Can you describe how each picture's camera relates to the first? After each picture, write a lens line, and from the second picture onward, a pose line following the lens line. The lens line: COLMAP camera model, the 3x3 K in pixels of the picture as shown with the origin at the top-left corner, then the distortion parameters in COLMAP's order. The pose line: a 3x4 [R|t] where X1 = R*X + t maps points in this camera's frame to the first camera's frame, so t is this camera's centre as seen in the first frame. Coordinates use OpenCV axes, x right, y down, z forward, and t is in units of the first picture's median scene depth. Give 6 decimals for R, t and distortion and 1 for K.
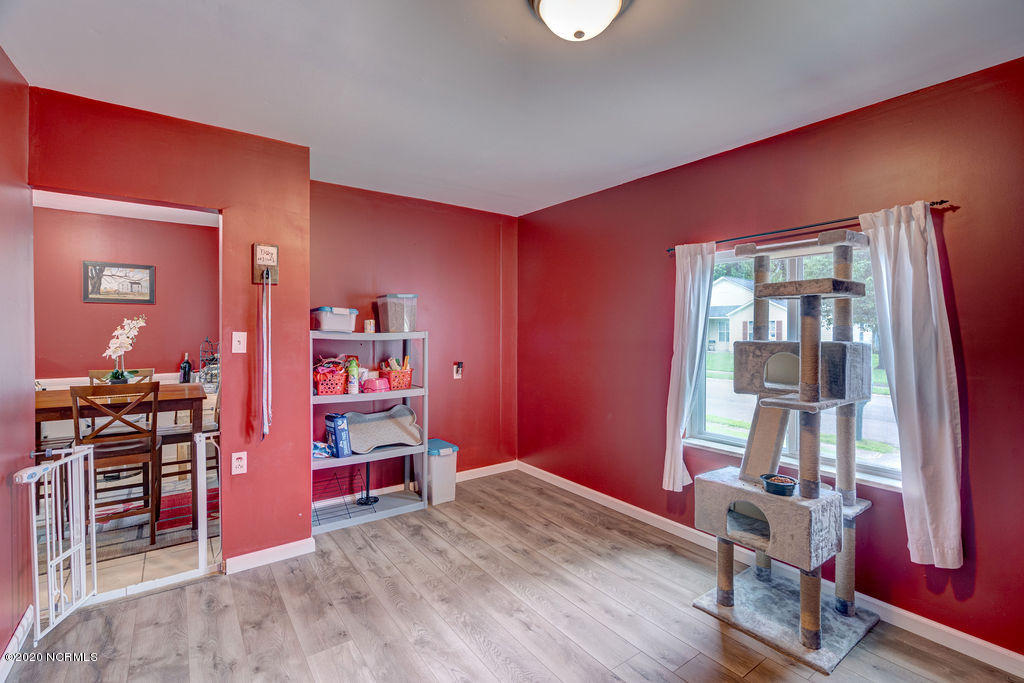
lens RADIAL K [[470.3, 0, 514.0], [0, 470.3, 339.2], [0, 0, 1]] dist [-0.004460, 0.001431]
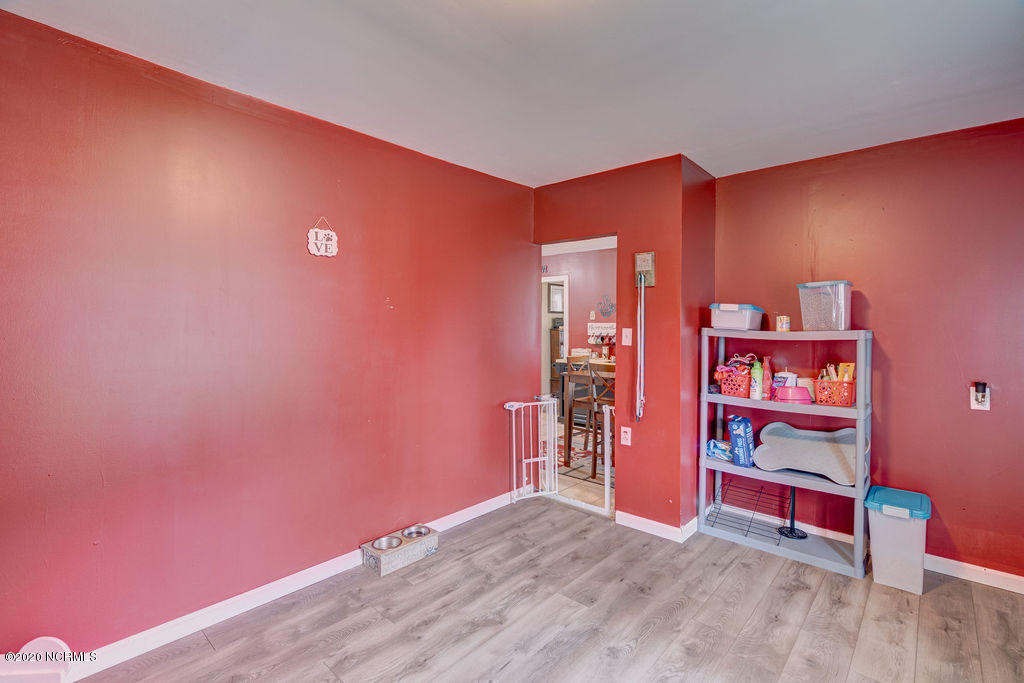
lens RADIAL K [[470.3, 0, 518.7], [0, 470.3, 323.8], [0, 0, 1]] dist [-0.004460, 0.001431]
pose [[0.204194, -0.007202, -0.978904, 0.468015], [-0.026041, 0.999579, -0.012787, -0.003759], [0.978584, 0.028102, 0.203921, 0.397279]]
